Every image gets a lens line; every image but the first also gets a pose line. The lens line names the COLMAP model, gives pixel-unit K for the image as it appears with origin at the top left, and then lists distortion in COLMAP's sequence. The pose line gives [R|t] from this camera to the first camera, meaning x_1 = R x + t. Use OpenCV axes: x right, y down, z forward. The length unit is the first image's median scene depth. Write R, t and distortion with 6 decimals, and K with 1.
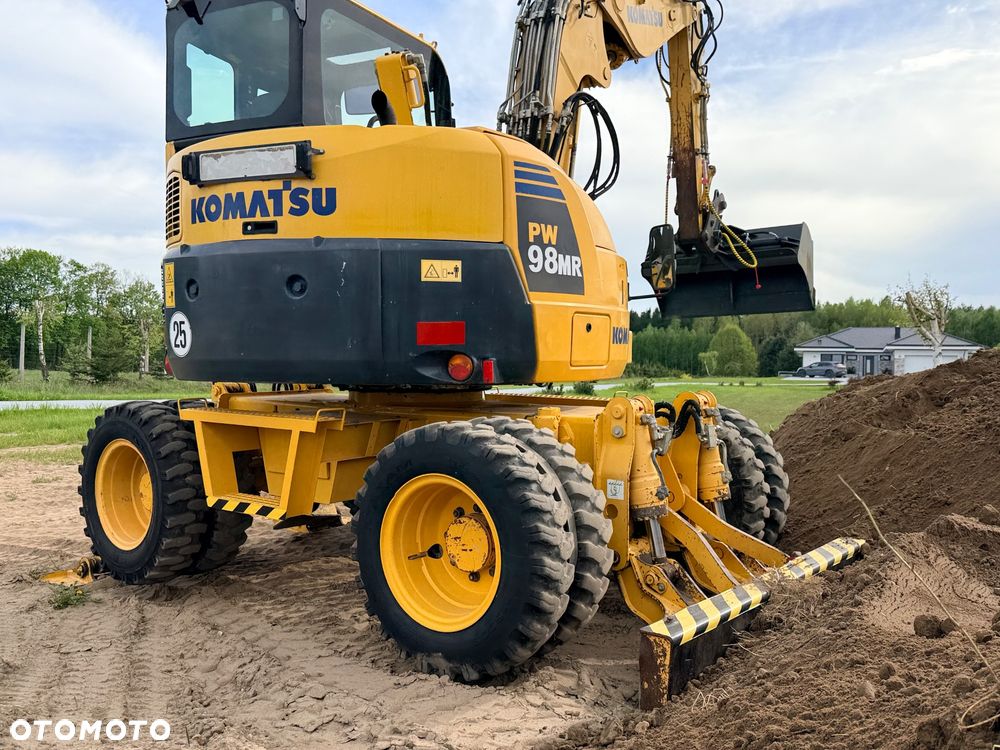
lens RADIAL K [[872.1, 0, 498.6], [0, 872.1, 379.7], [0, 0, 1]] dist [0.232056, -0.002517]
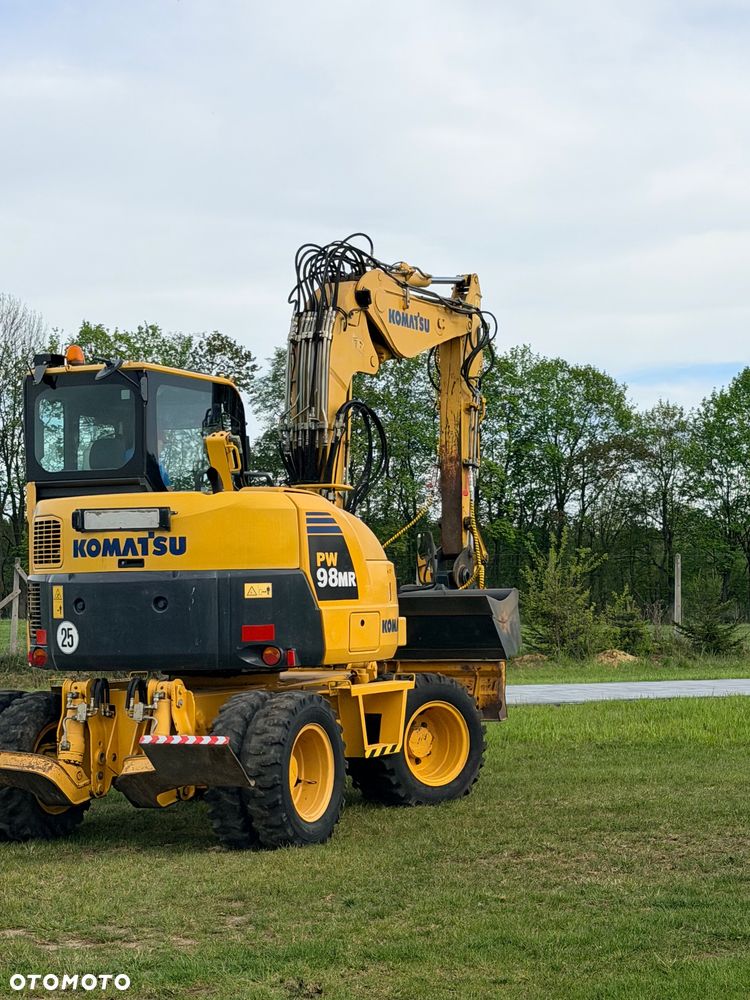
lens RADIAL K [[1945.8, 0, 375.0], [0, 1945.8, 500.0], [0, 0, 1]] dist [0.032969, 0.151869]
pose [[0.995671, -0.016221, 0.091524, -0.158450], [0.022895, 0.997117, -0.072346, -0.034608], [-0.090086, 0.074128, 0.993171, -2.134768]]
